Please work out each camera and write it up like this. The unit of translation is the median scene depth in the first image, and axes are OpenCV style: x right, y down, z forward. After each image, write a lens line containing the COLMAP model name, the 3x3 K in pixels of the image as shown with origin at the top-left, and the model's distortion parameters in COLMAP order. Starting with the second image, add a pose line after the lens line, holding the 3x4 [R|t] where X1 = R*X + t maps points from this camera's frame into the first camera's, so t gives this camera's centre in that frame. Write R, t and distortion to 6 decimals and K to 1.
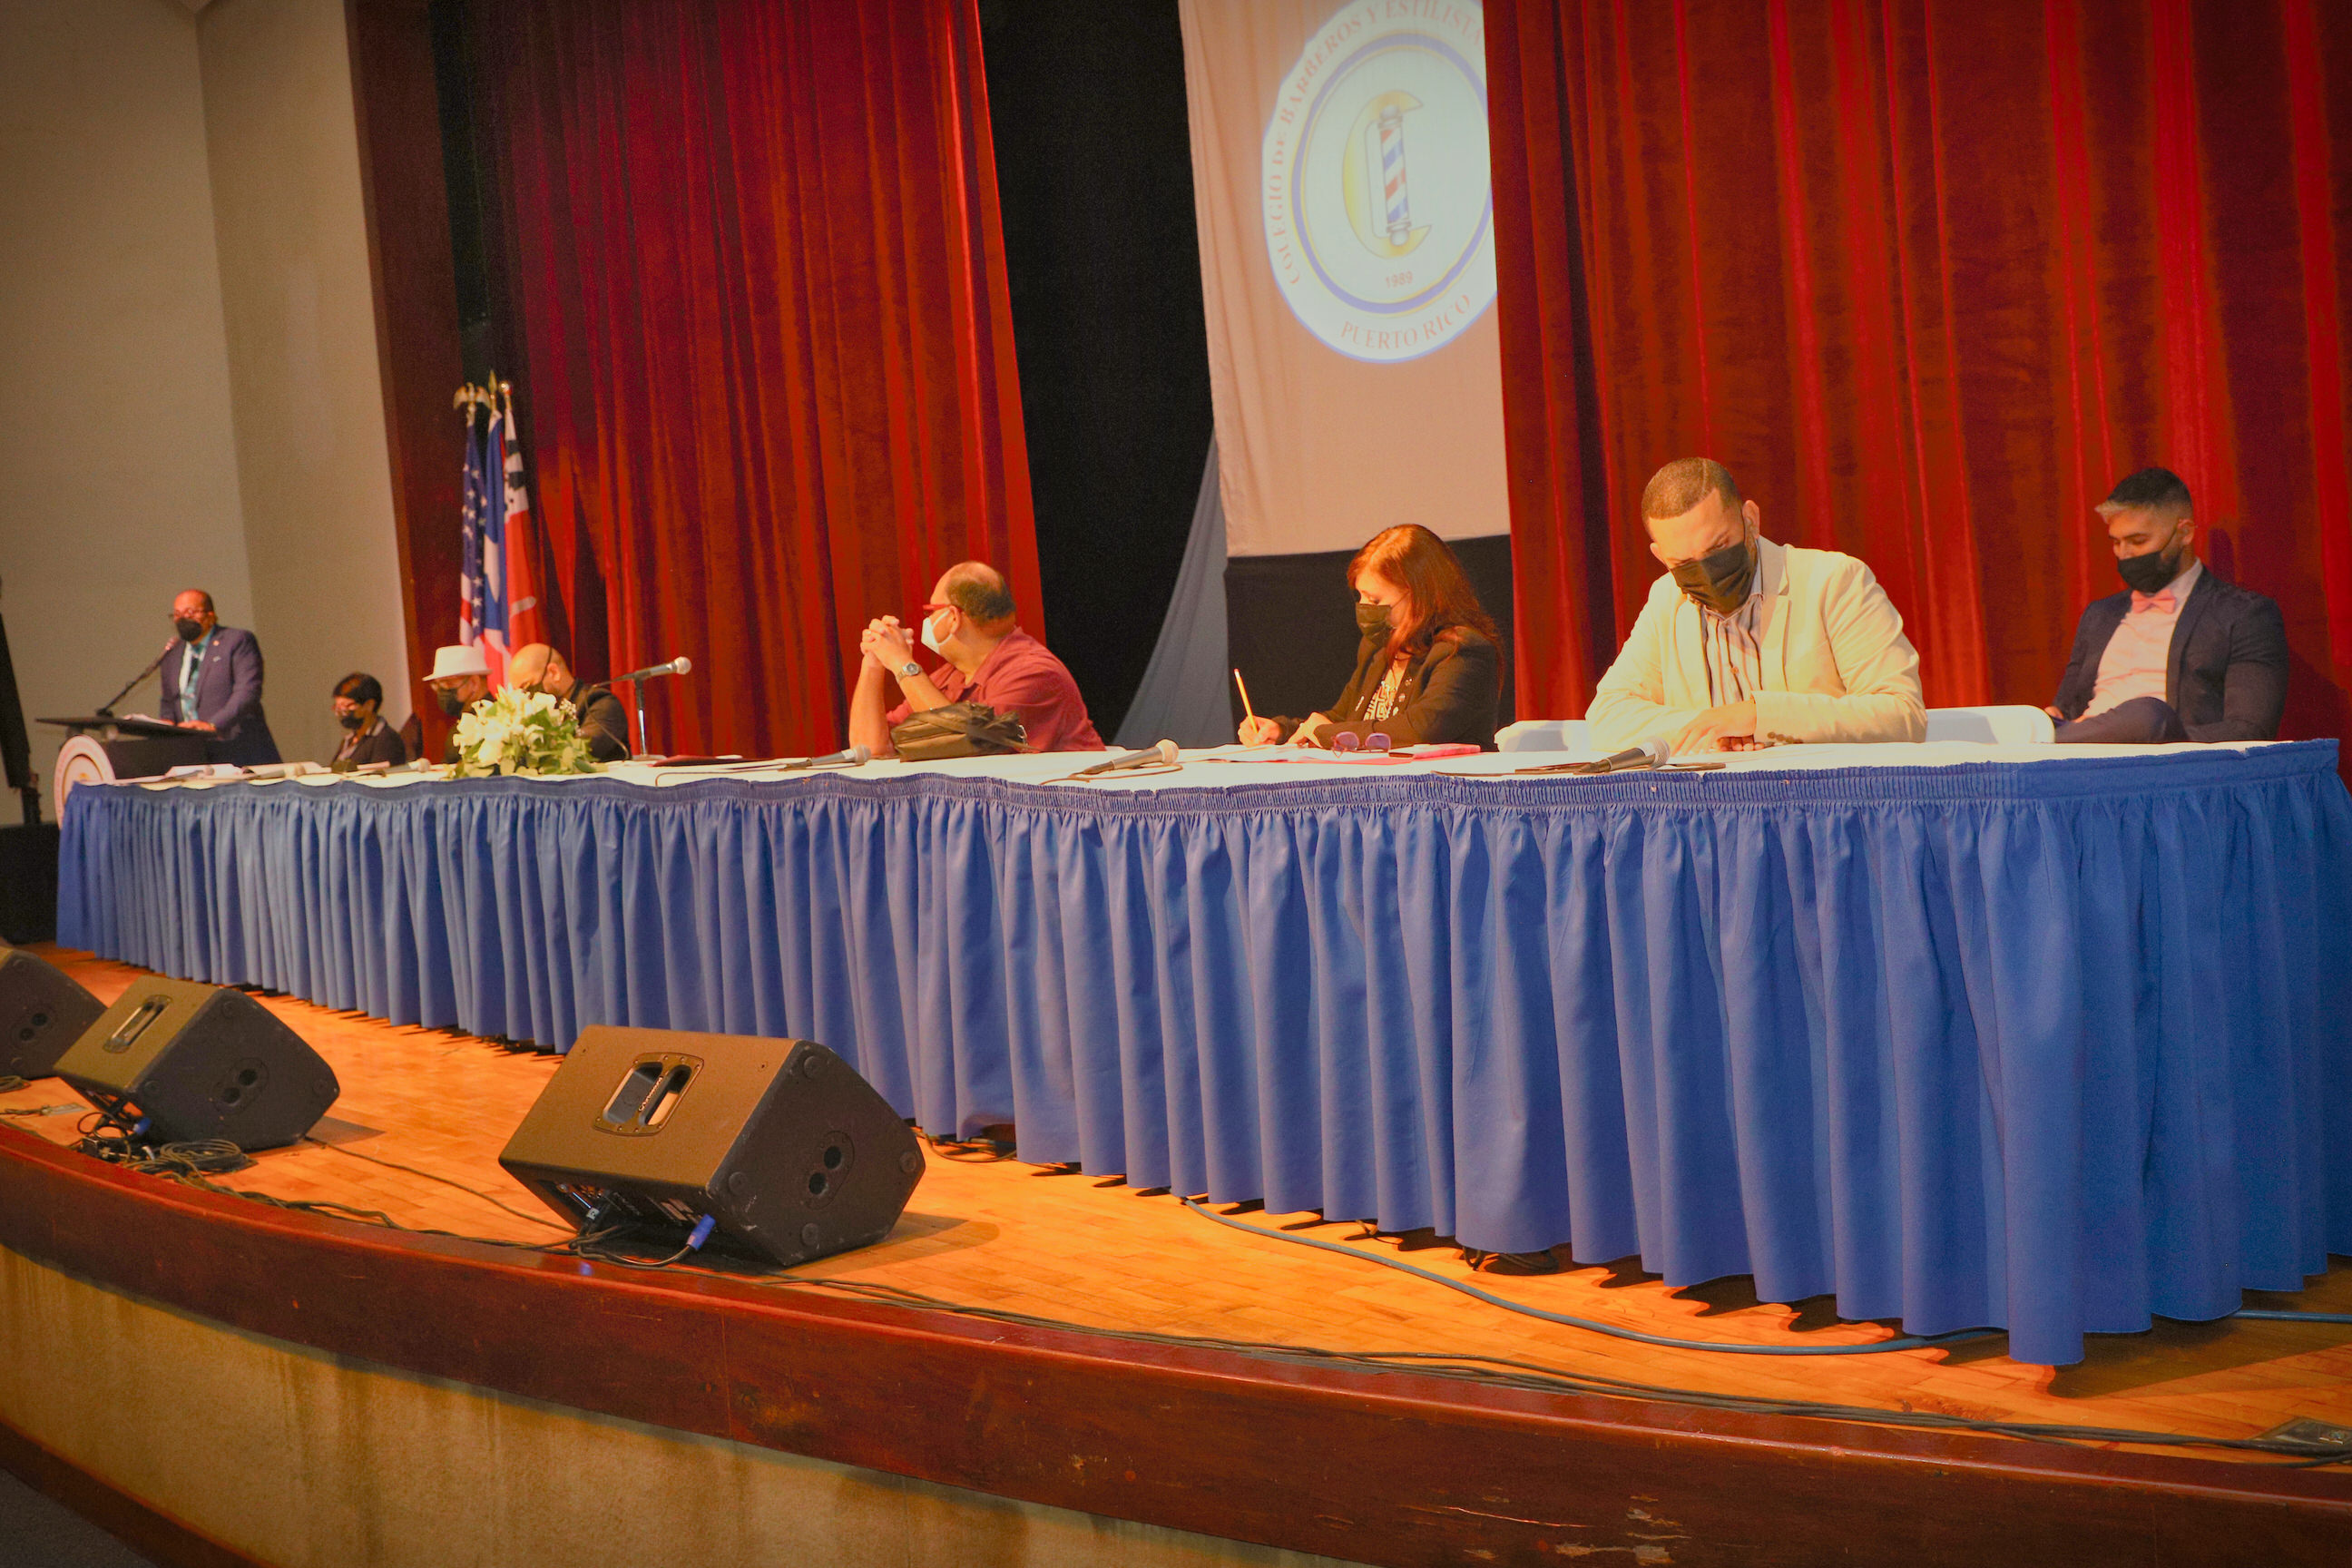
lens RADIAL K [[2537.2, 0, 1173.6], [0, 2537.2, 791.6], [0, 0, 1]] dist [0.019407, 0.000000]
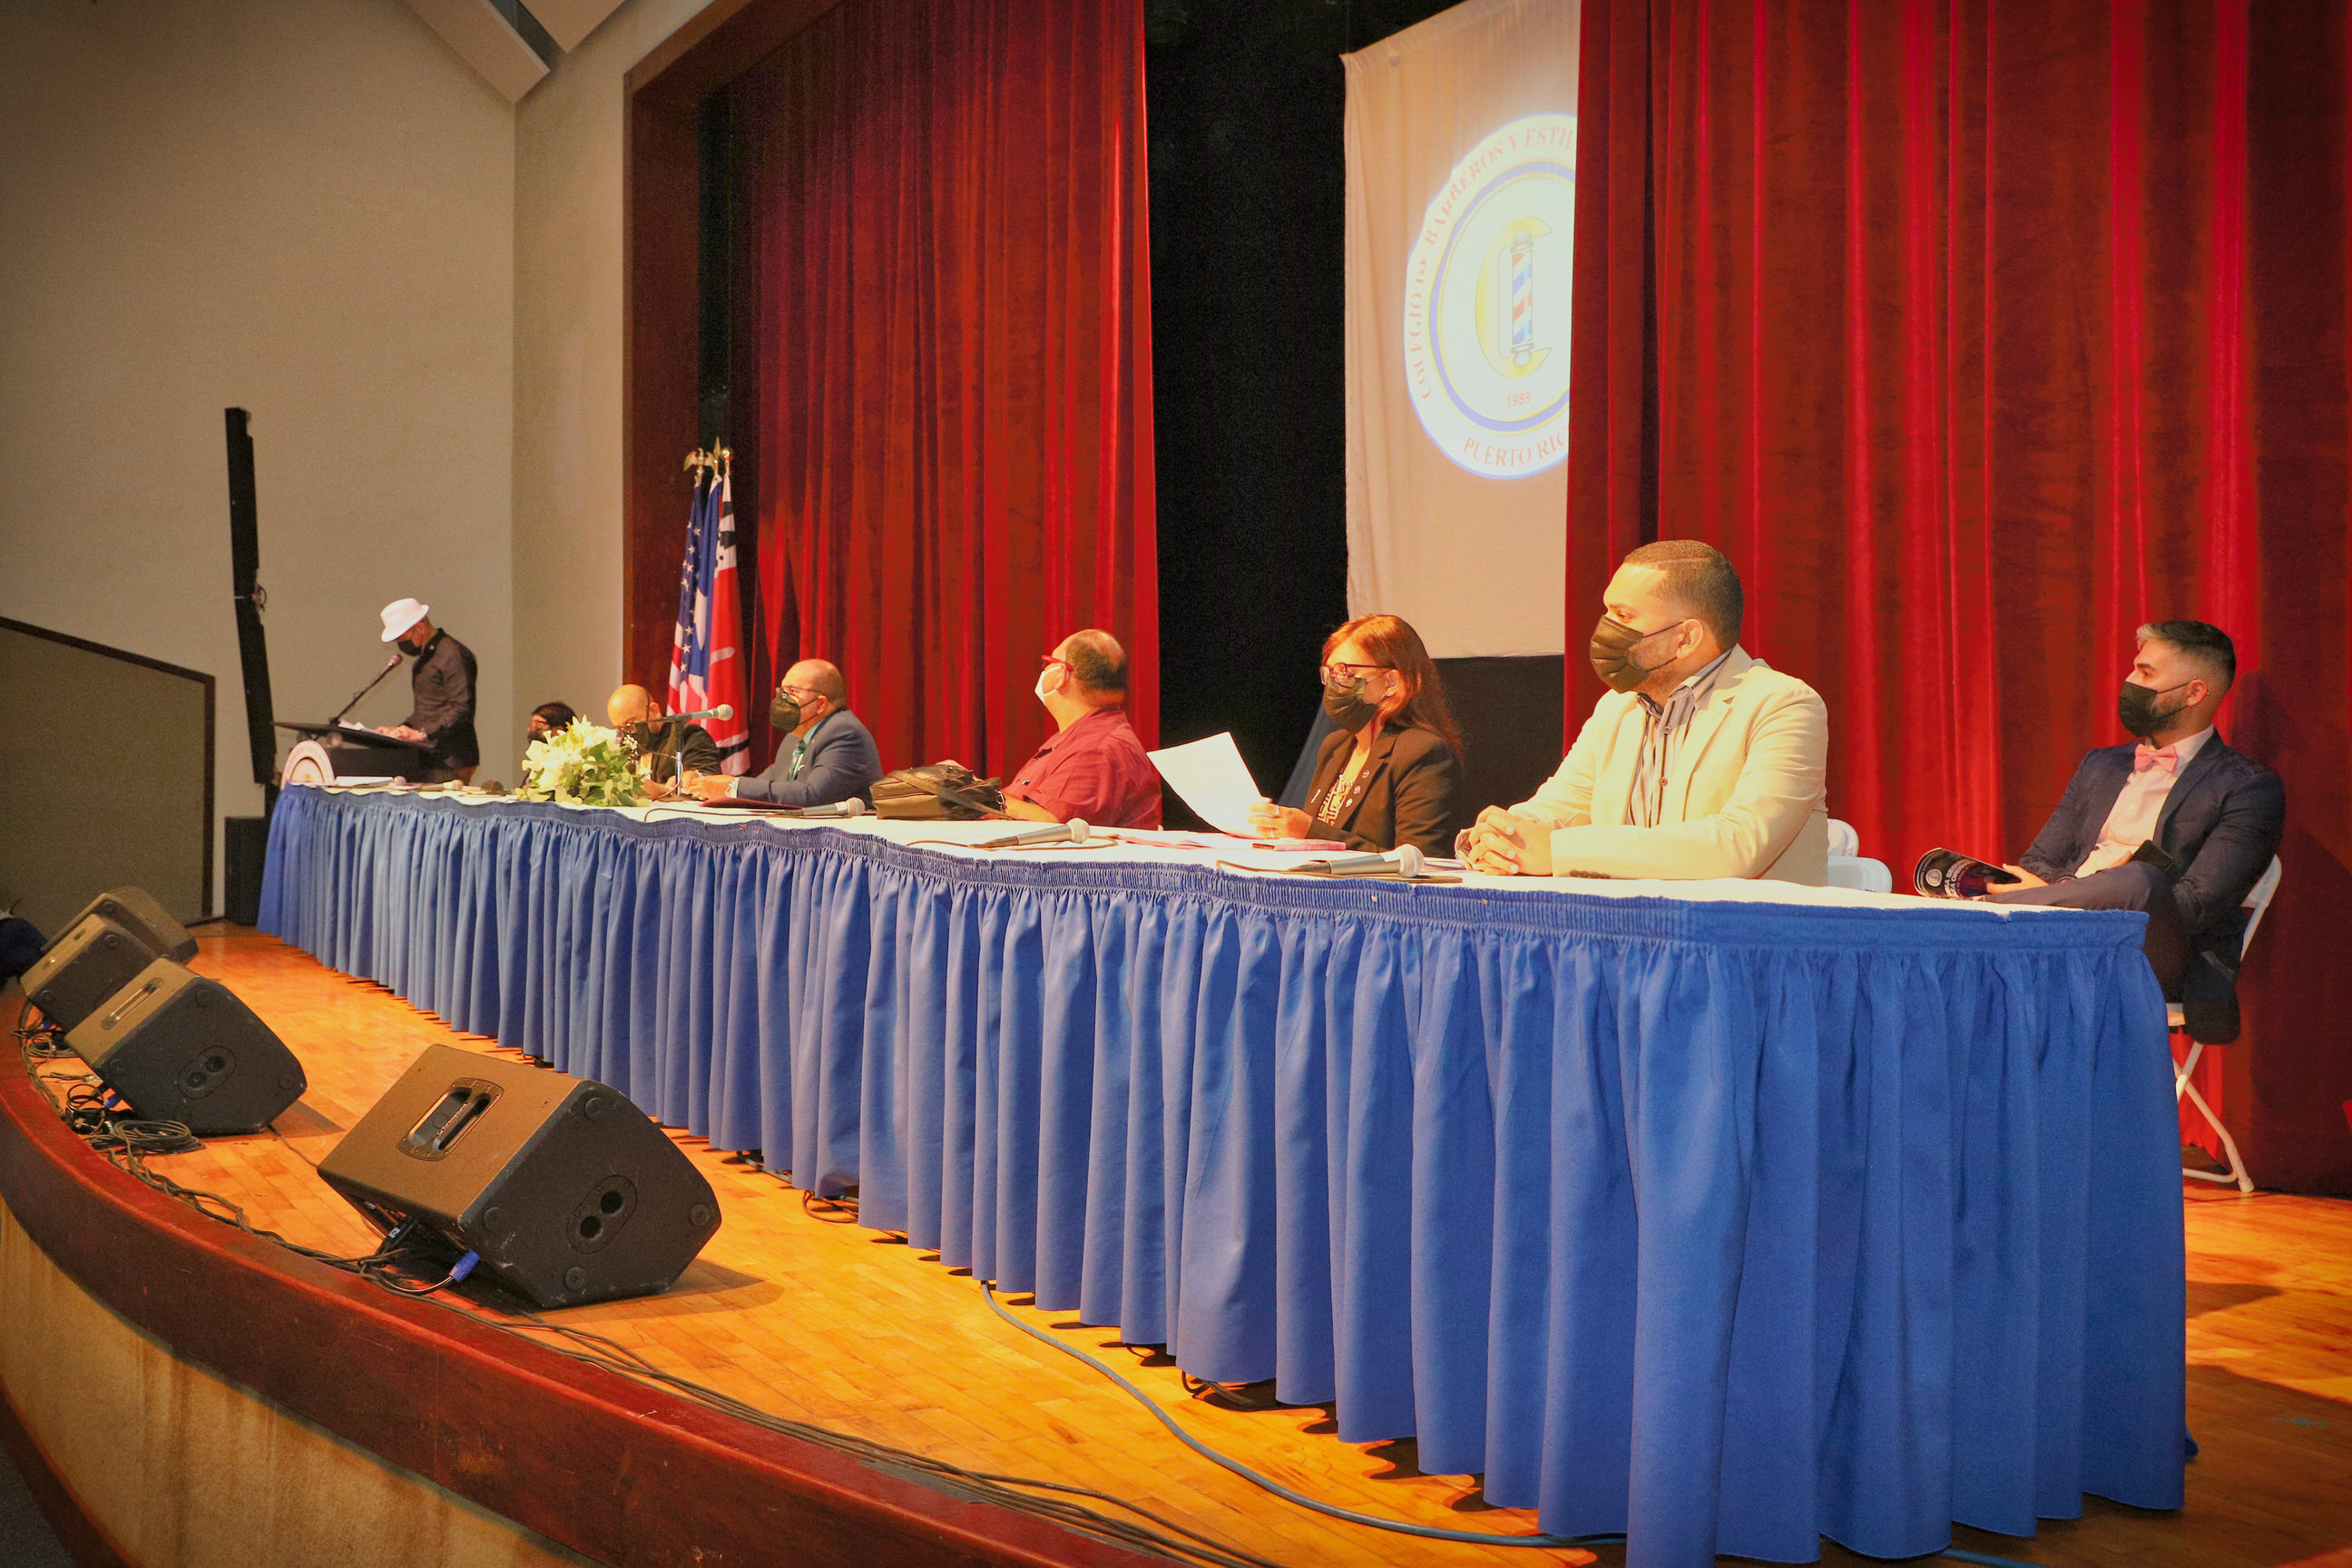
lens RADIAL K [[2332.1, 0, 1181.3], [0, 2332.1, 783.2], [0, 0, 1]] dist [0.026142, 0.000000]
pose [[0.988340, 0.084358, -0.126760, 0.146583], [-0.089400, 0.995394, -0.034612, -0.004616], [0.123256, 0.045540, 0.991329, 0.096350]]
